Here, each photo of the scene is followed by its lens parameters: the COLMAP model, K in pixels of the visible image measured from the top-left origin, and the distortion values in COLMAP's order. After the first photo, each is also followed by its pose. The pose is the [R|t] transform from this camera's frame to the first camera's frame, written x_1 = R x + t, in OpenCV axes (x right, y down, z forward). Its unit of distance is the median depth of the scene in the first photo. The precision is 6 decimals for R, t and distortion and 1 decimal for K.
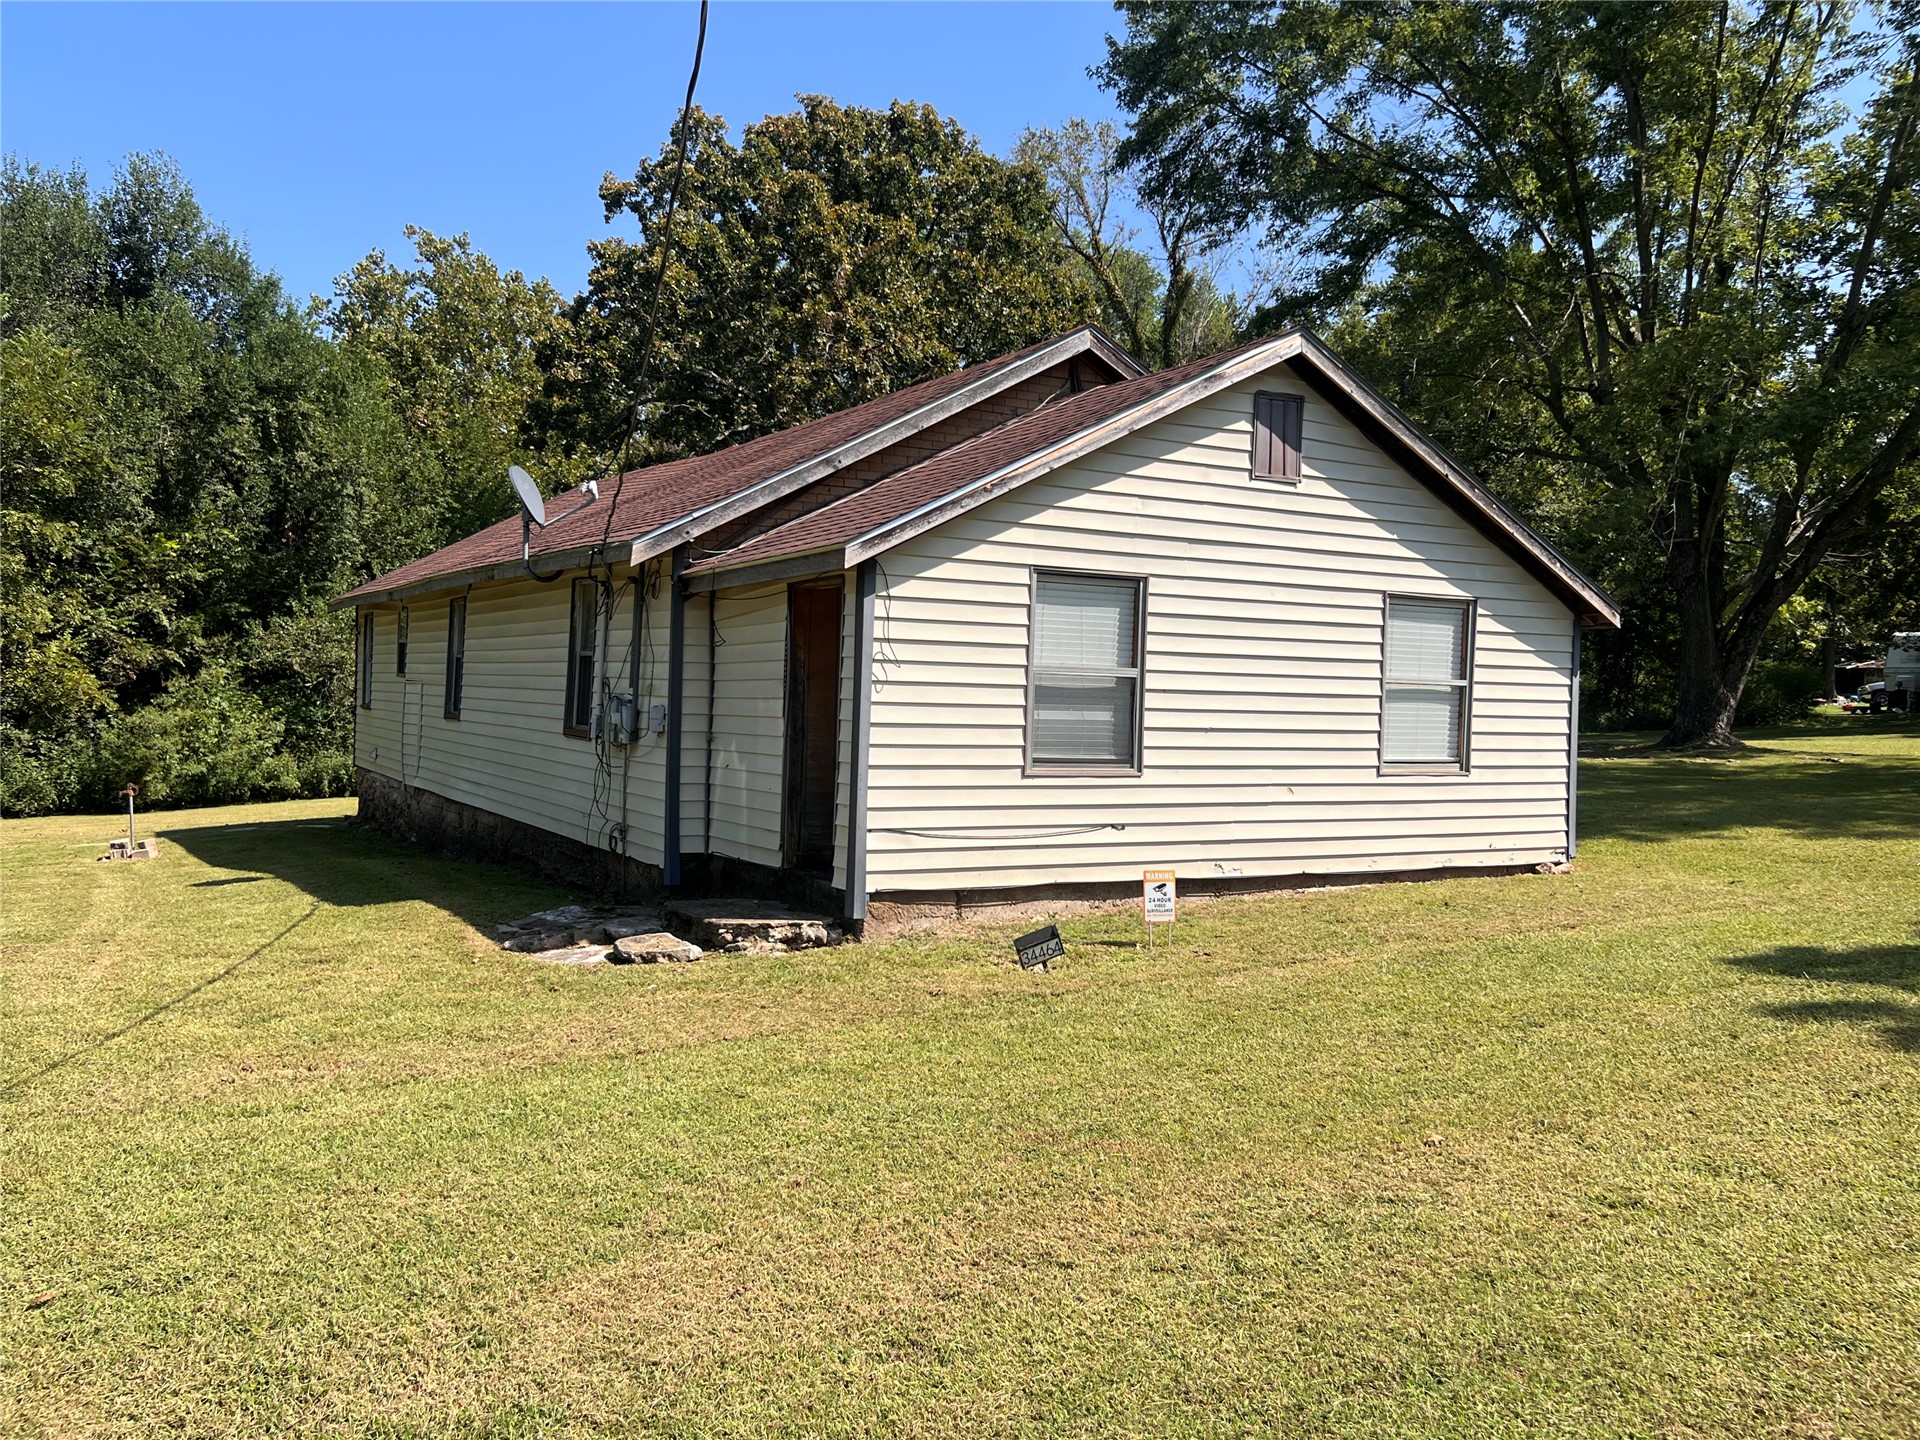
lens RADIAL K [[1573.9, 0, 946.4], [0, 1573.9, 713.8], [0, 0, 1]] dist [0.062787, -0.082942]
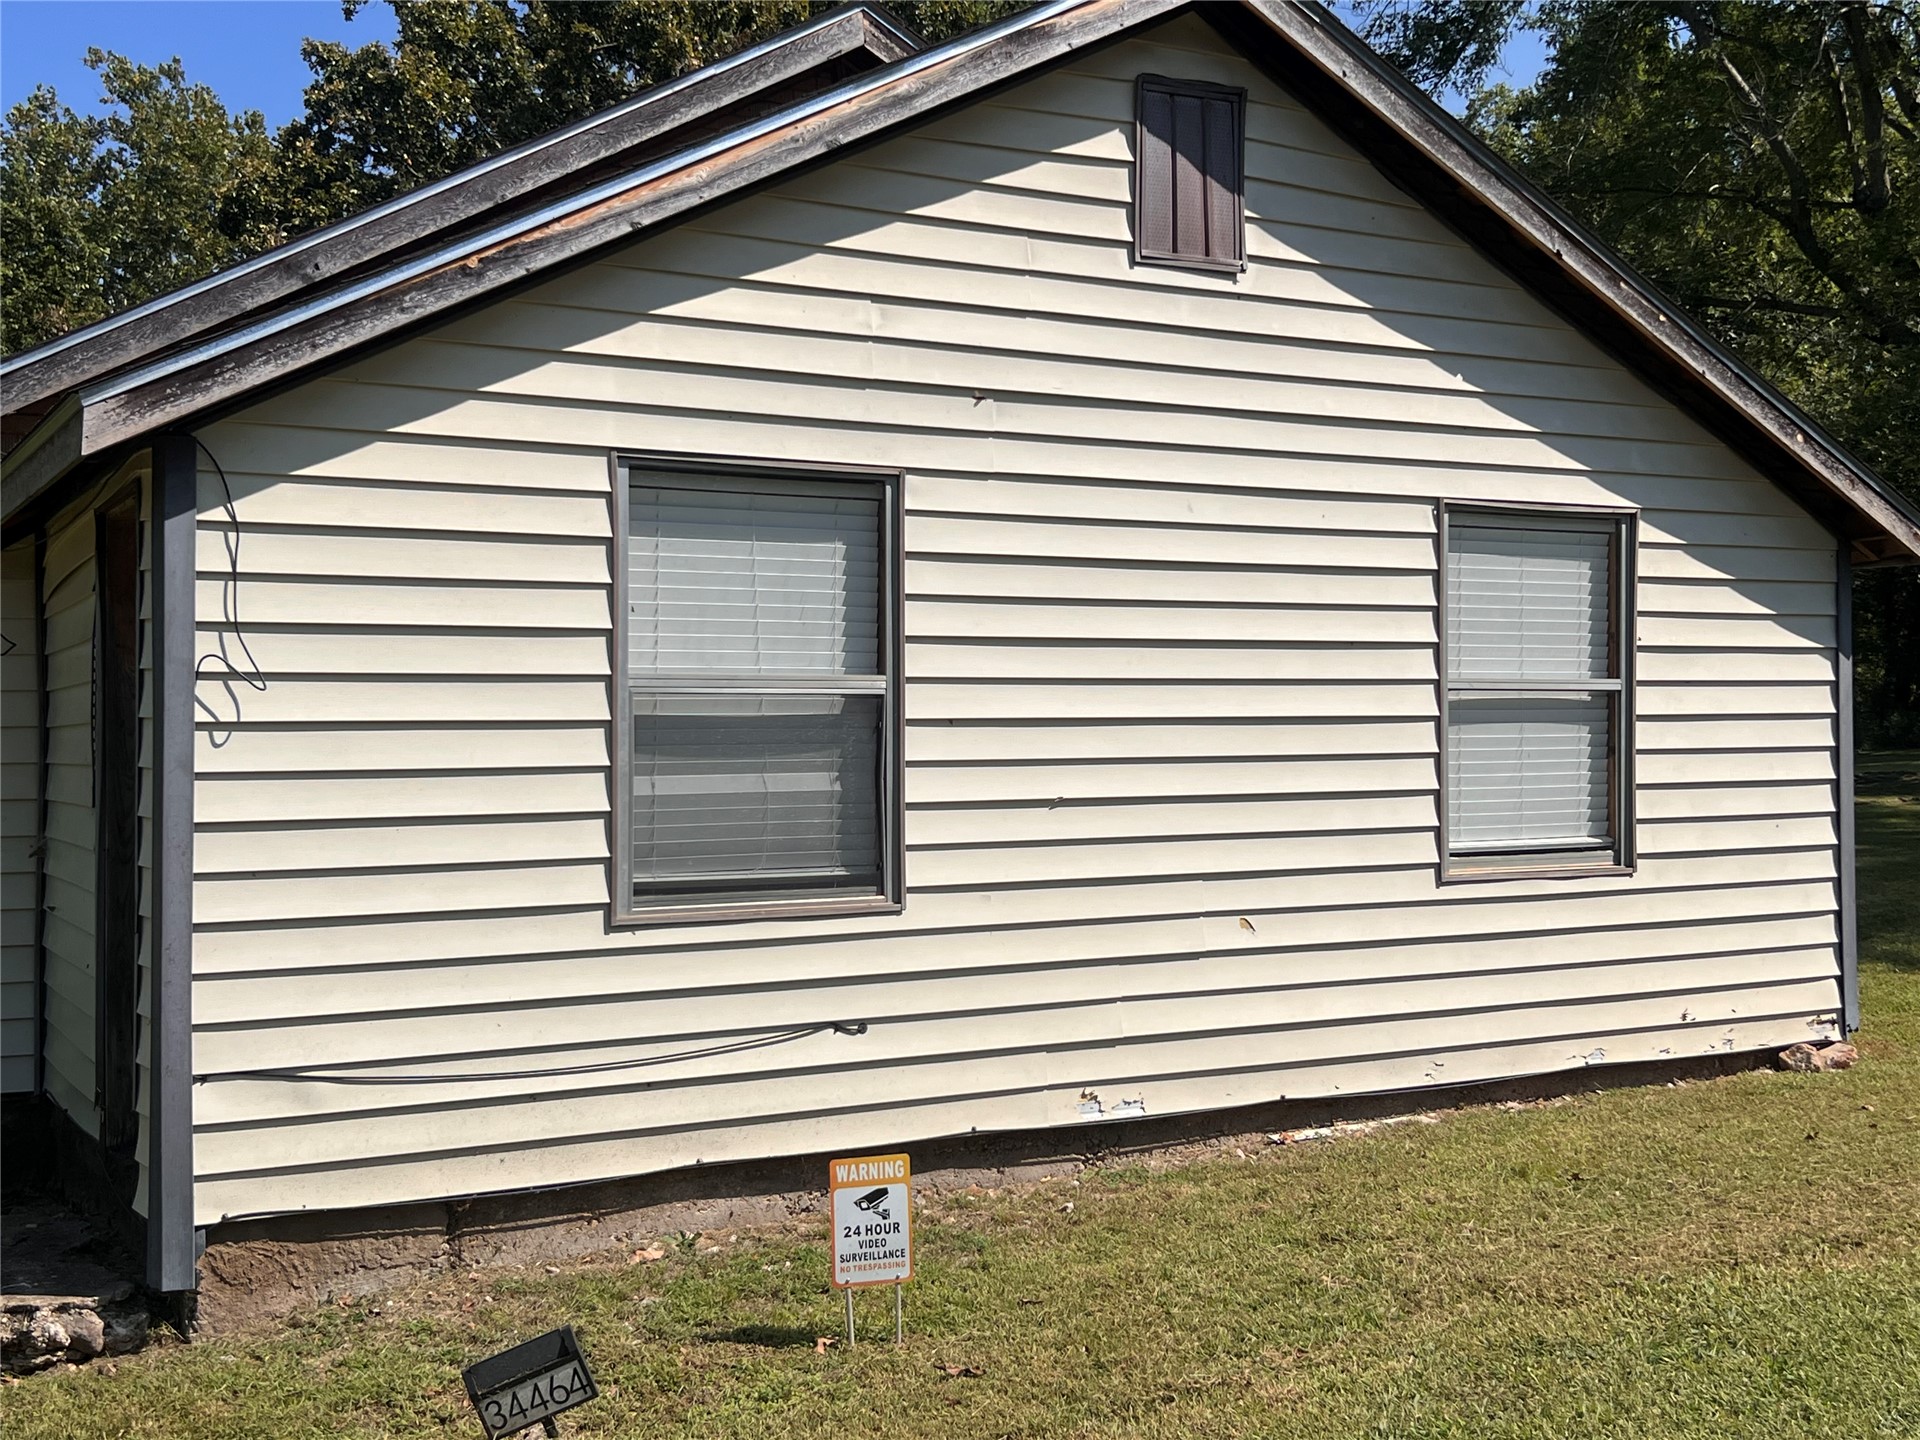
lens RADIAL K [[2278.5, 0, 965.1], [0, 2278.5, 692.1], [0, 0, 1]] dist [0.153087, -0.454220]
pose [[0.999460, -0.031304, 0.009988, 0.136404], [0.031541, 0.999200, -0.024569, -0.006791], [-0.009211, 0.024871, 0.999648, 0.335289]]
